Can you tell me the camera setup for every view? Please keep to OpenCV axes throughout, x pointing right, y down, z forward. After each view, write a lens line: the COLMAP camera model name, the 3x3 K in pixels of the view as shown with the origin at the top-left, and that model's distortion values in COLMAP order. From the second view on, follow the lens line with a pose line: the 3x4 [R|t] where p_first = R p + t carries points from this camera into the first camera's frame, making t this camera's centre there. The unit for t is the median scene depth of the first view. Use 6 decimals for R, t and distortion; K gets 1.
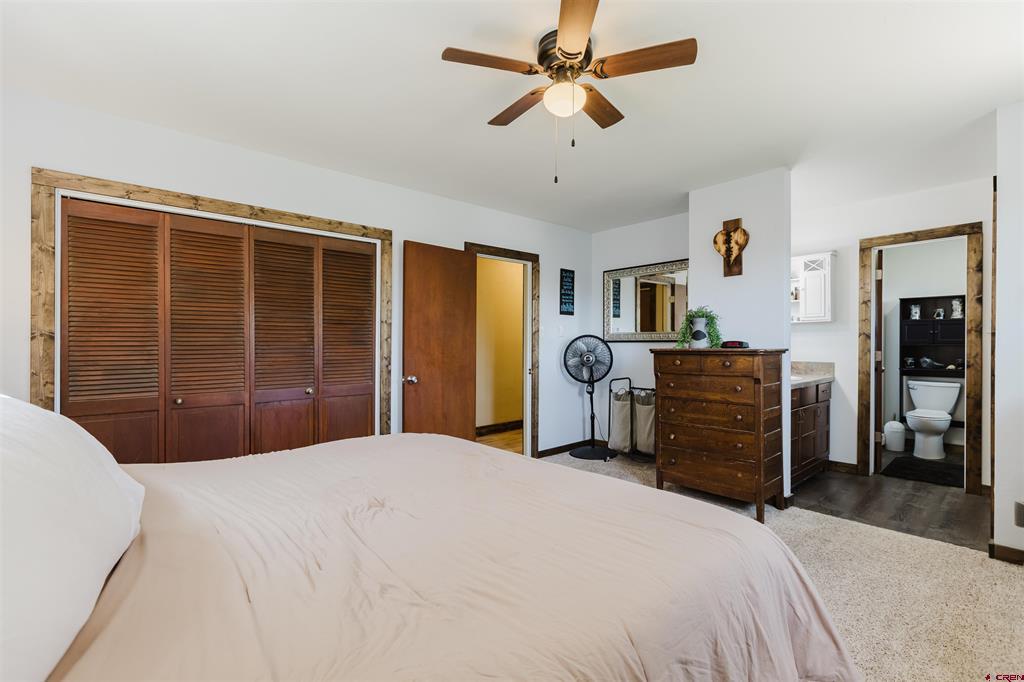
lens RADIAL K [[457.1, 0, 510.6], [0, 457.1, 342.8], [0, 0, 1]] dist [0.001503, -0.000682]
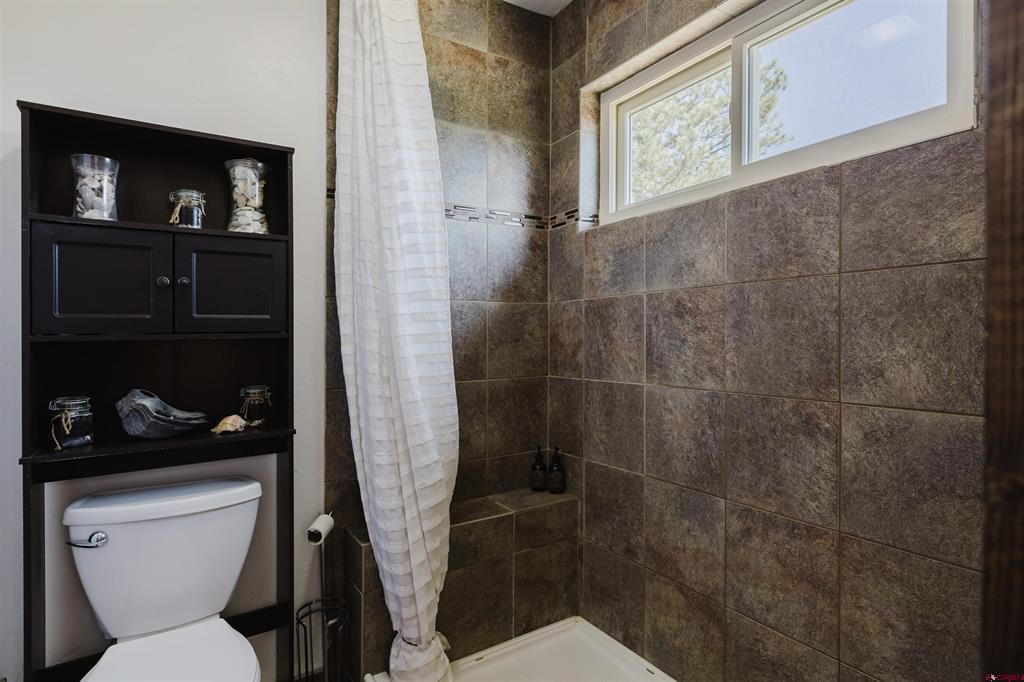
lens RADIAL K [[531.5, 0, 512.1], [0, 531.5, 339.3], [0, 0, 1]] dist [-0.005692, -0.000548]
pose [[0.151745, -0.007161, 0.988394, 0.673231], [0.002008, 0.999974, 0.006936, 0.004126], [-0.988418, 0.000933, 0.151755, 0.775241]]
